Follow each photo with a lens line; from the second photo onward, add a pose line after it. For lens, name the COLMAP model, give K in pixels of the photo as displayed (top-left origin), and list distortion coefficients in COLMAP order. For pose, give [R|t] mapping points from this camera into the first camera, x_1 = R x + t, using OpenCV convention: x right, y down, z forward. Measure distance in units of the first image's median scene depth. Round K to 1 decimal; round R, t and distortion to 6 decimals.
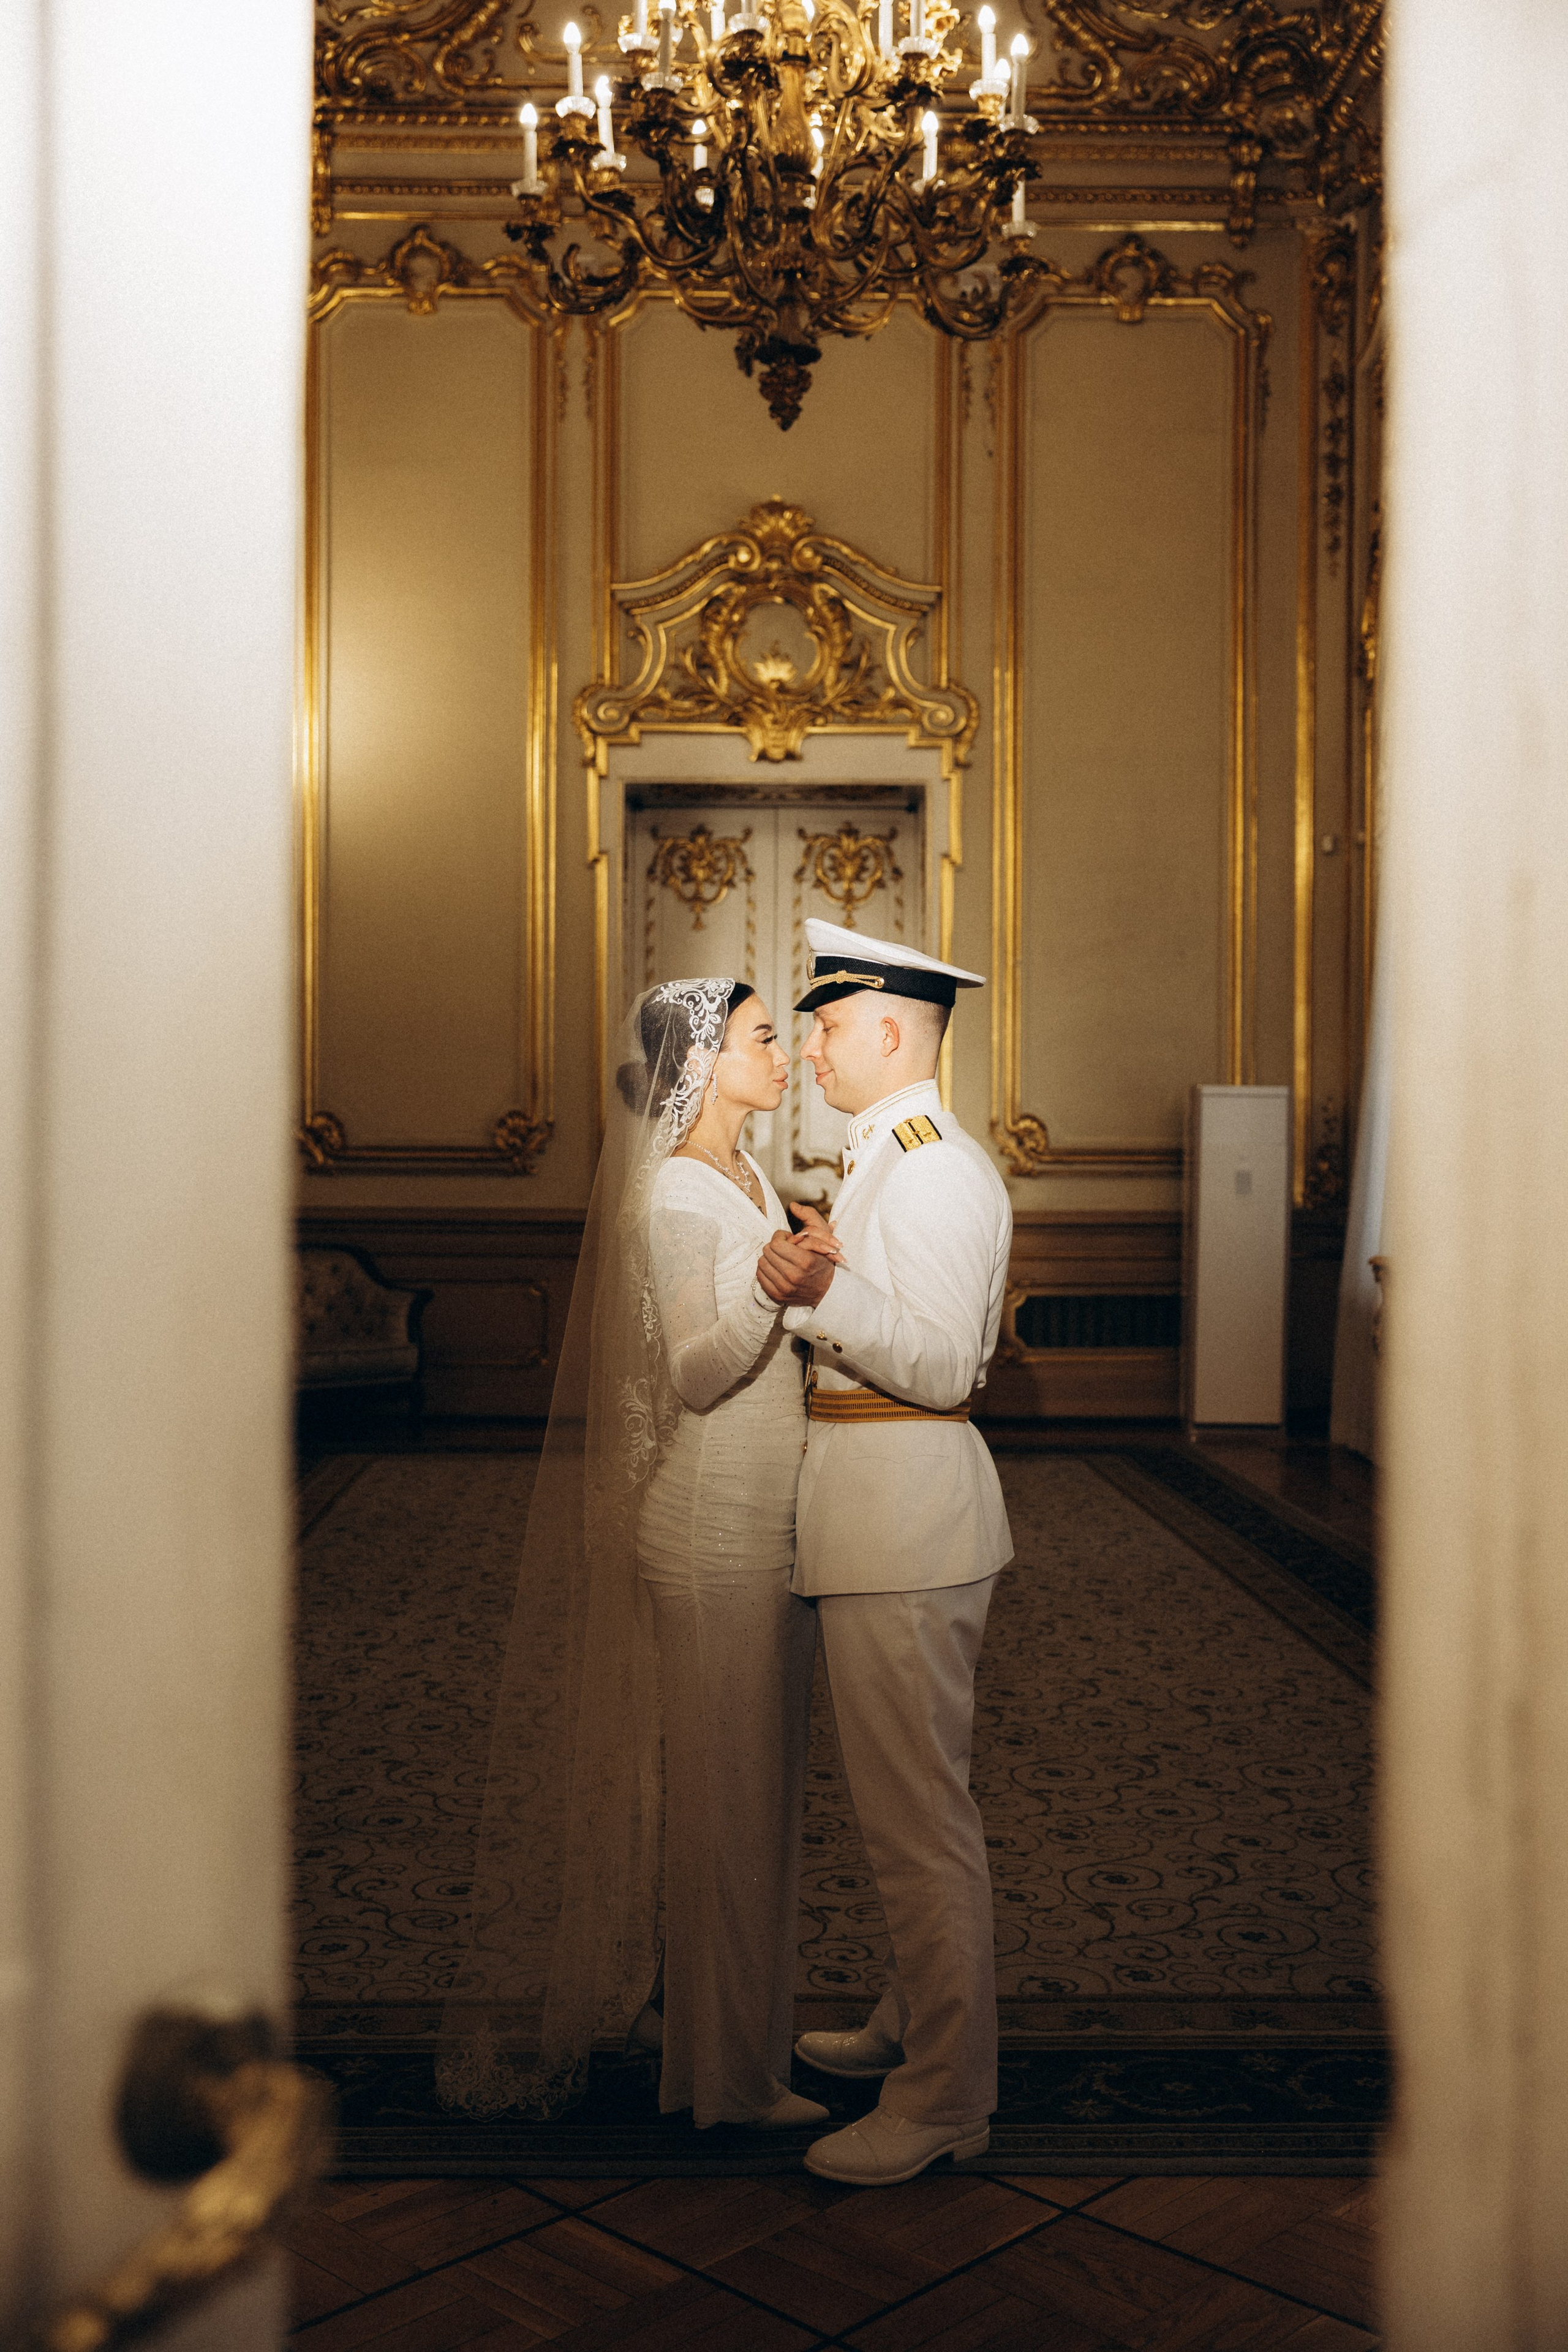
lens RADIAL K [[2448.6, 0, 832.1], [0, 2448.6, 1065.0], [0, 0, 1]] dist [-0.051685, -0.009777]
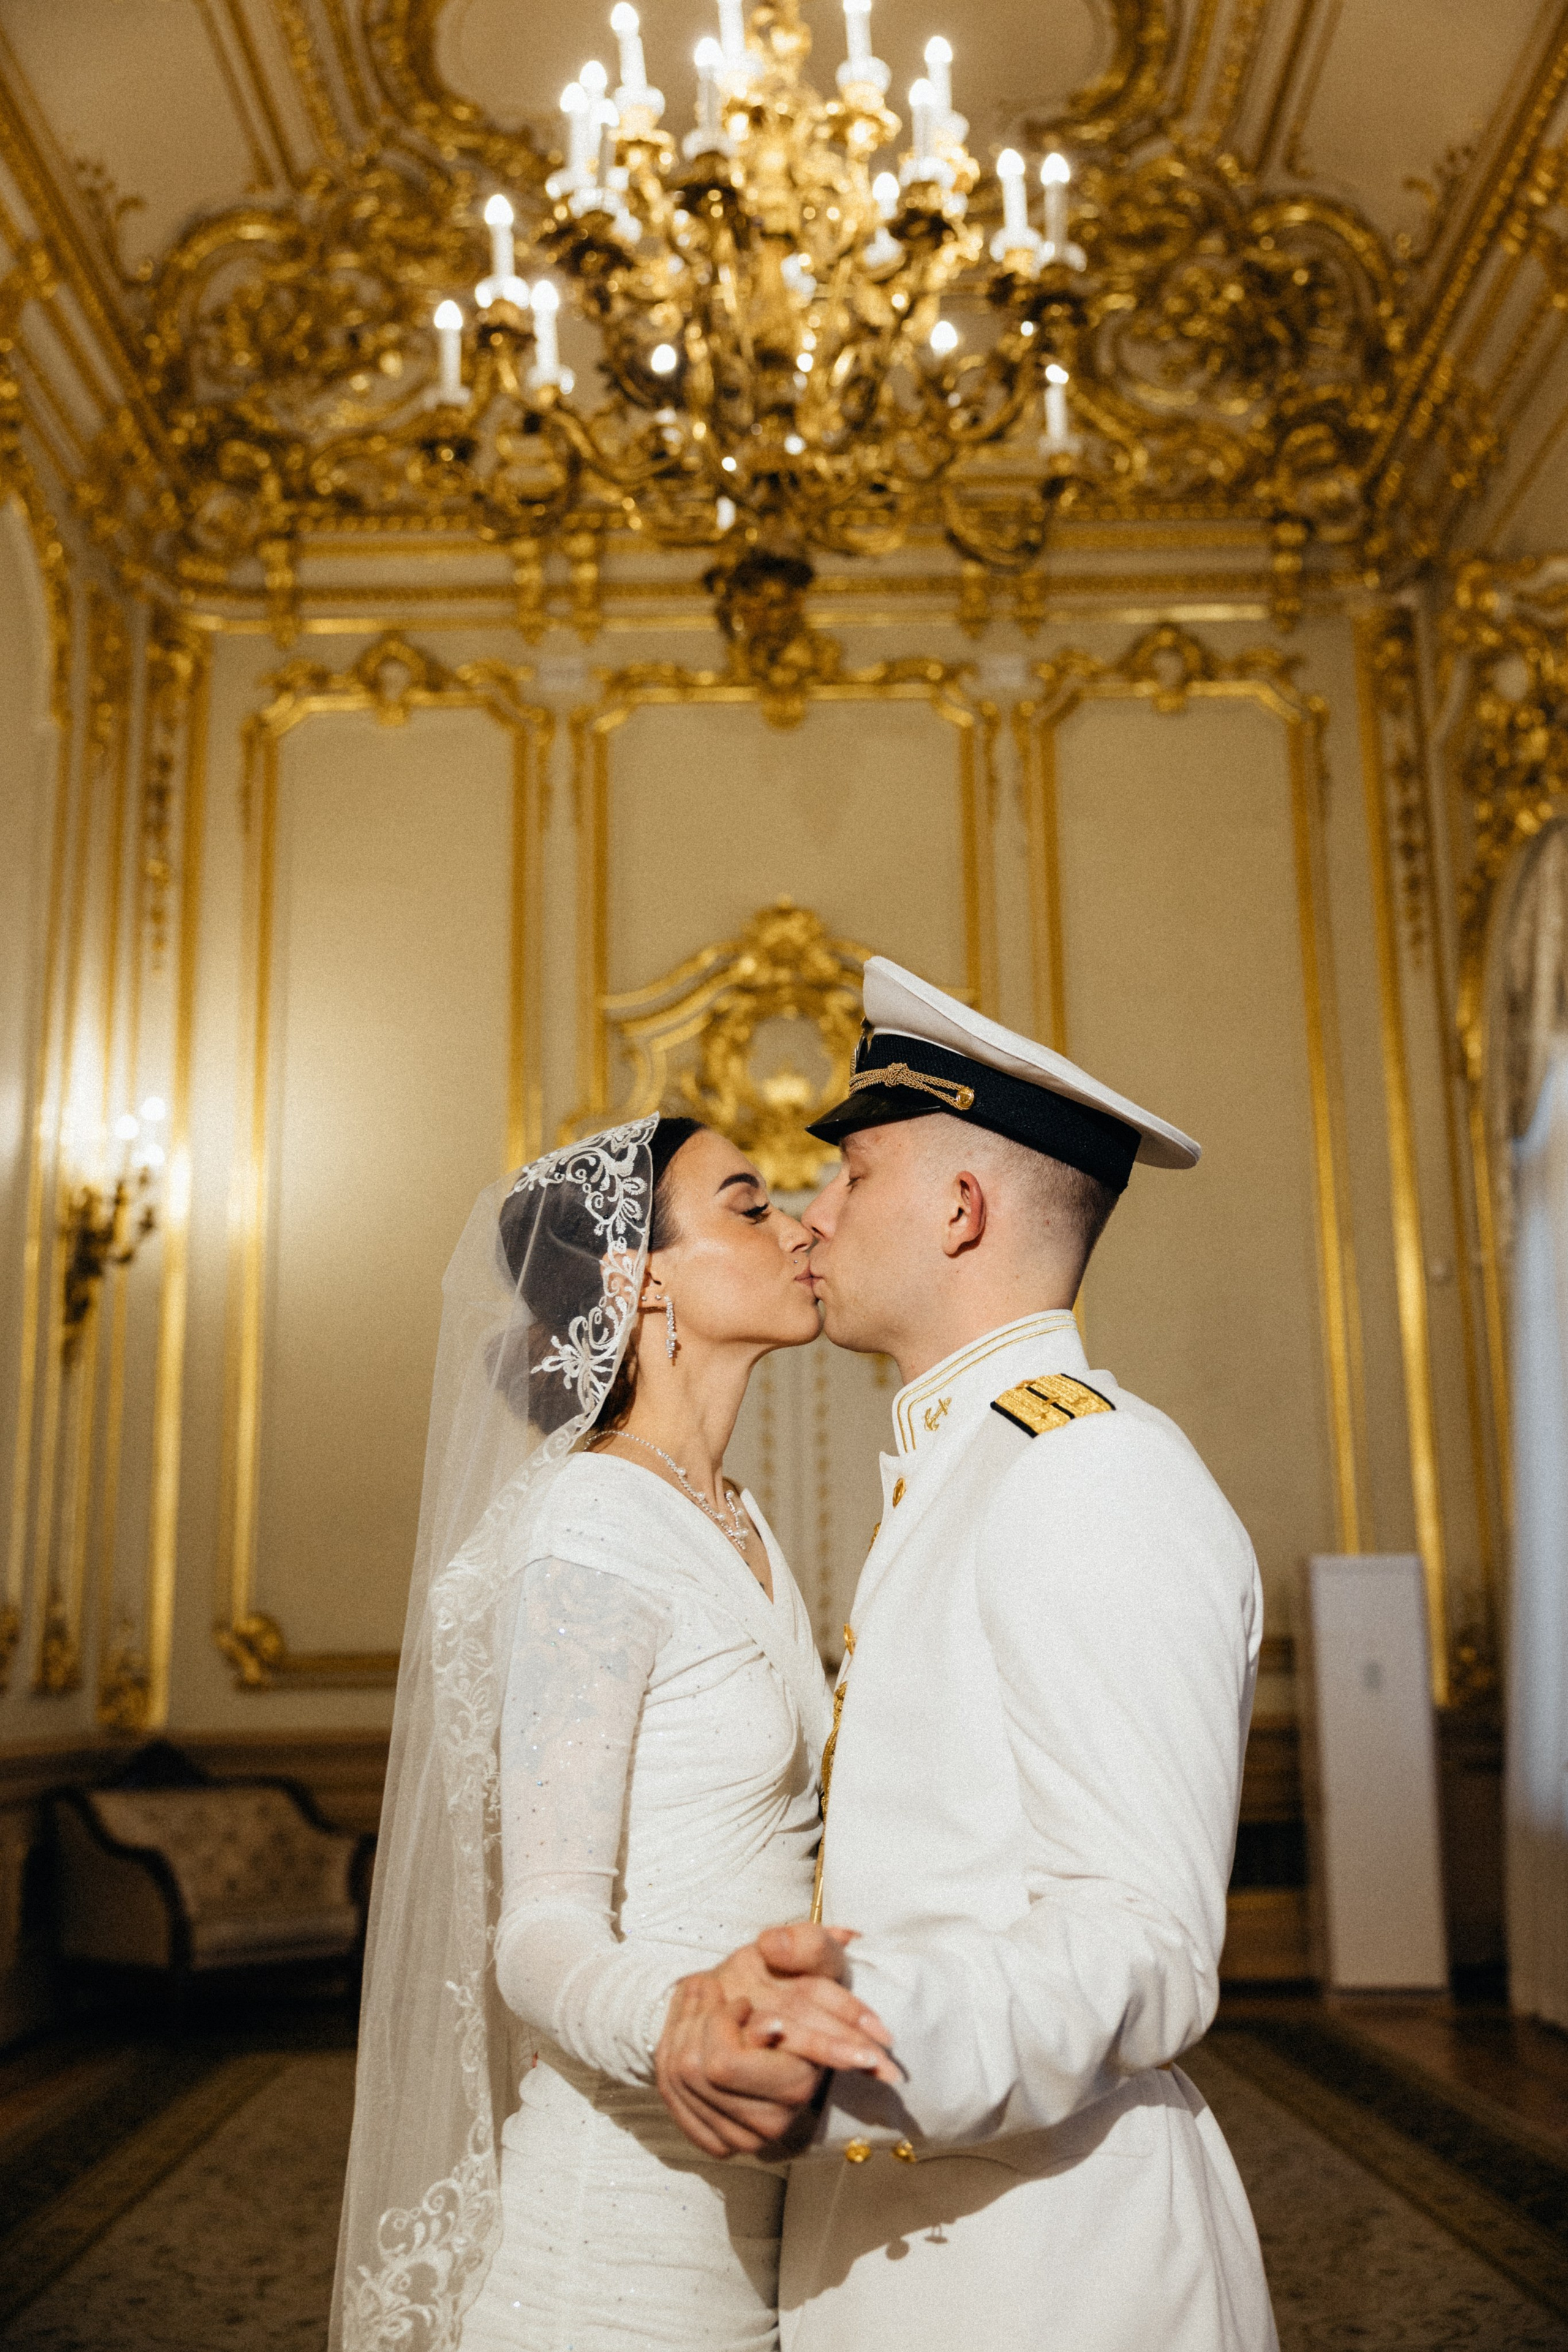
lens RADIAL K [[1991.6, 0, 802.2], [0, 1991.6, 1233.3], [0, 0, 1]] dist [-0.001744, 0.001808]
pose [[0.998959, -0.029855, -0.034486, 0.004947], [0.022127, 0.978305, -0.205984, 0.036042], [0.039888, 0.205006, 0.977948, 0.310739]]
